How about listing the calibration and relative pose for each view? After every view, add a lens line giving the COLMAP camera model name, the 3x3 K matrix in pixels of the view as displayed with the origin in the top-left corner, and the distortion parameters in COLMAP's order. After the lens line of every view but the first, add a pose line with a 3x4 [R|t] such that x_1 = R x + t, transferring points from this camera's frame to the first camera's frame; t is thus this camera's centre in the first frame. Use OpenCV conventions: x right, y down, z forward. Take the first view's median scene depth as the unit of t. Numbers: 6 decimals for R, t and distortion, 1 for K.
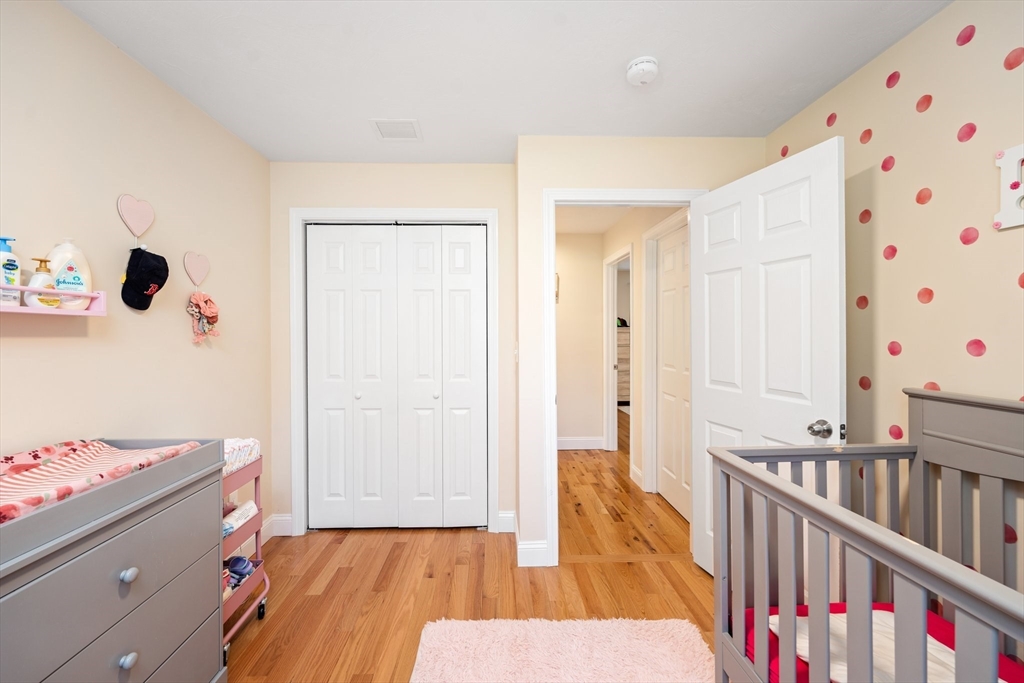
lens RADIAL K [[418.8, 0, 512.7], [0, 418.8, 332.1], [0, 0, 1]] dist [-0.000739, -0.000137]
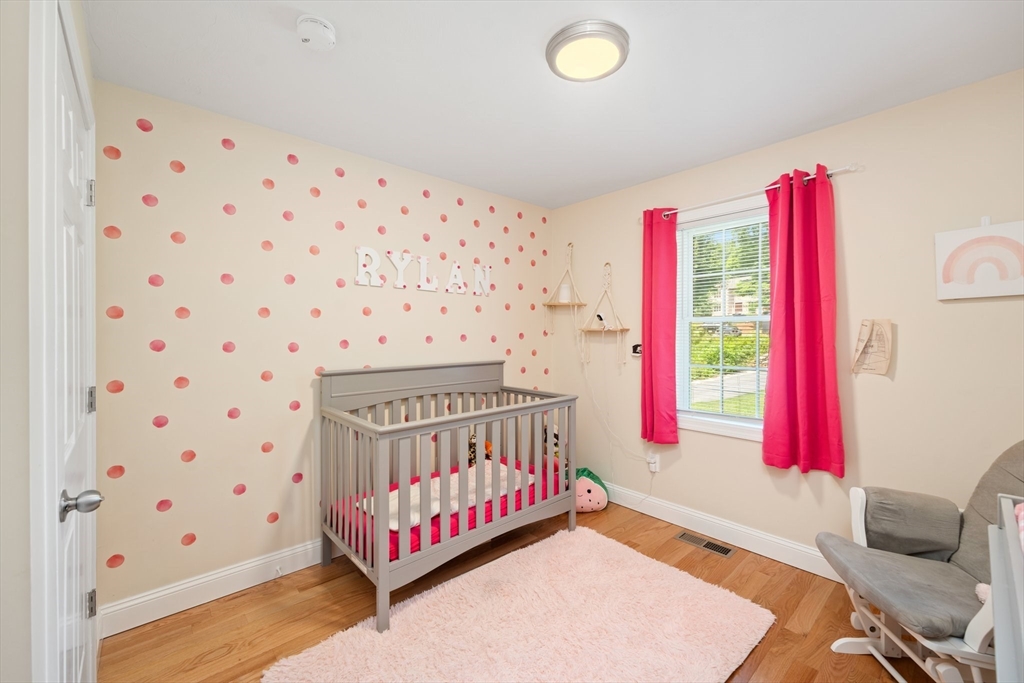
lens RADIAL K [[418.8, 0, 512.7], [0, 418.8, 332.1], [0, 0, 1]] dist [-0.000739, -0.000137]
pose [[-0.631840, 0.004984, 0.775083, -0.782056], [0.001550, 0.999985, -0.005166, -0.005650], [-0.775098, -0.002063, -0.631838, 1.540505]]
